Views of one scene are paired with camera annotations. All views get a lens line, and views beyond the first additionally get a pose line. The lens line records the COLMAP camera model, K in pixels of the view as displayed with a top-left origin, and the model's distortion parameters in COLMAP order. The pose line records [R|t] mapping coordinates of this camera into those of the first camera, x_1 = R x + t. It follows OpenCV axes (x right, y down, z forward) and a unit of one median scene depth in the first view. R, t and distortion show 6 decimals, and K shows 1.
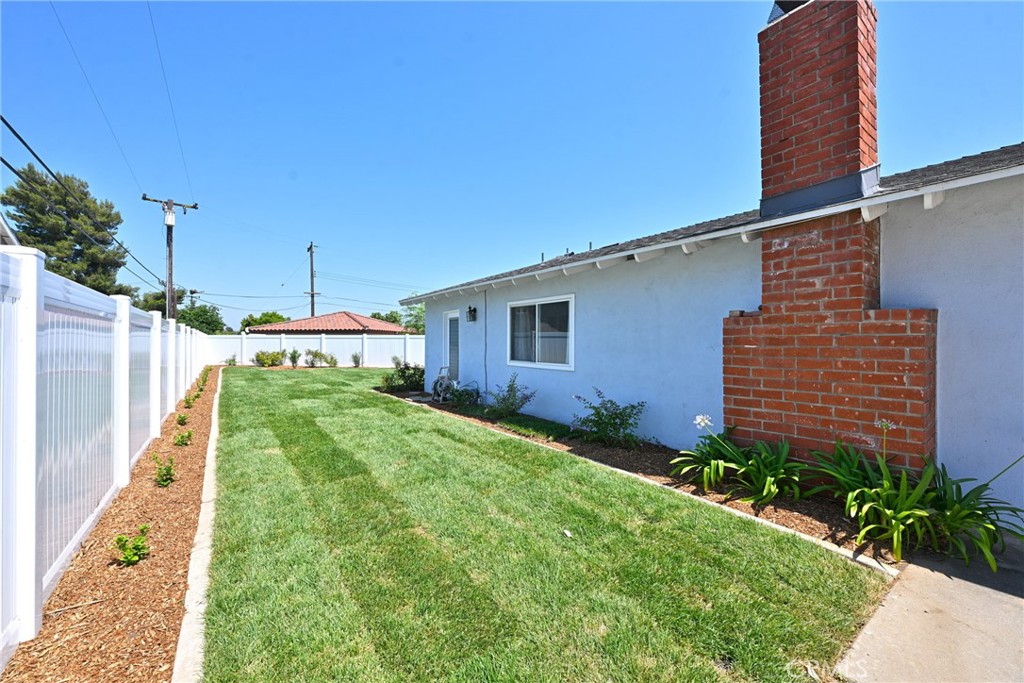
lens RADIAL K [[403.4, 0, 508.9], [0, 403.4, 340.2], [0, 0, 1]] dist [-0.000386, -0.000352]
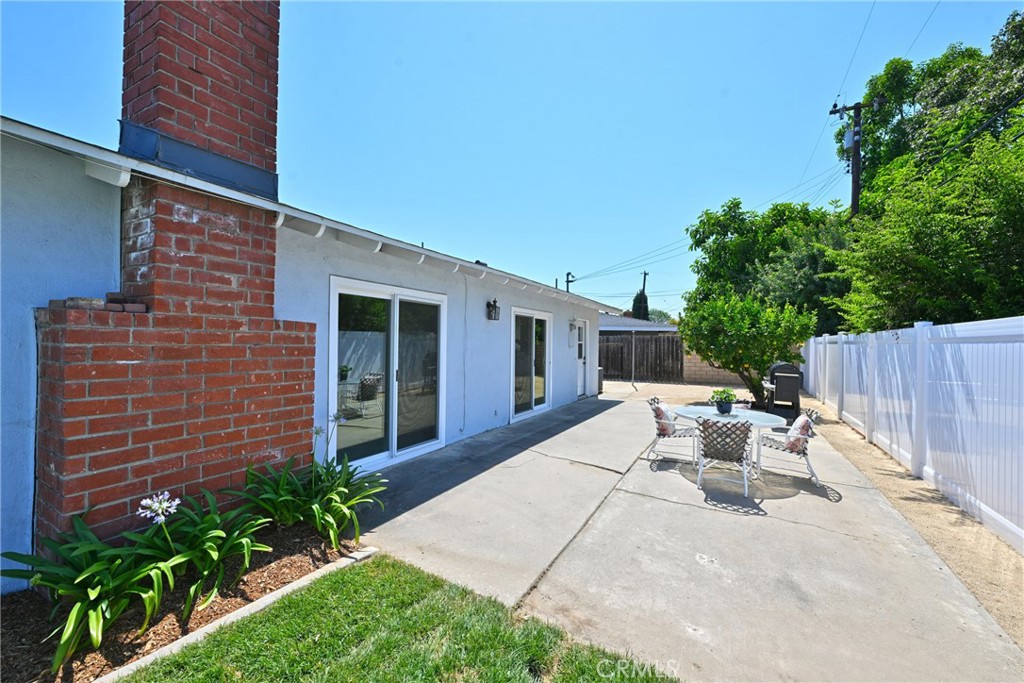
lens RADIAL K [[406.0, 0, 510.1], [0, 406.0, 339.0], [0, 0, 1]] dist [0.001013, 0.000027]
pose [[-0.412353, 0.000738, 0.911024, -0.184944], [-0.019161, 0.999771, -0.009483, -0.023606], [-0.910823, -0.021367, -0.412244, 0.707496]]
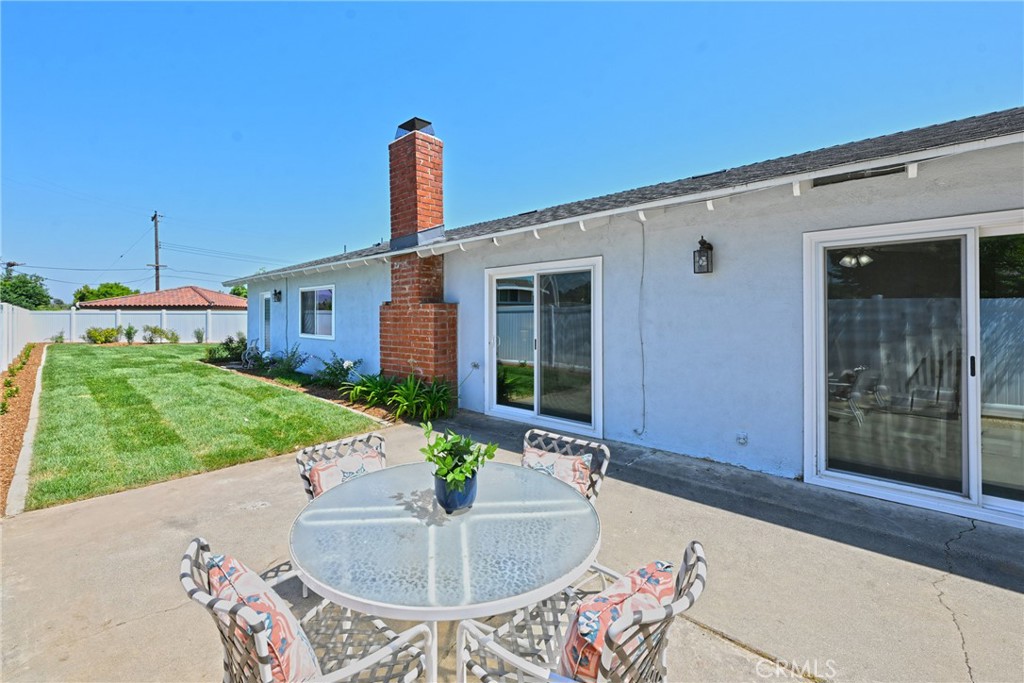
lens RADIAL K [[429.8, 0, 464.1], [0, 429.8, 315.3], [0, 0, 1]] dist [0.001015, 0.000177]
pose [[0.988766, -0.000430, 0.149469, 0.625280], [0.000273, 0.999999, 0.001073, -0.016684], [-0.149469, -0.001020, 0.988766, -0.856467]]
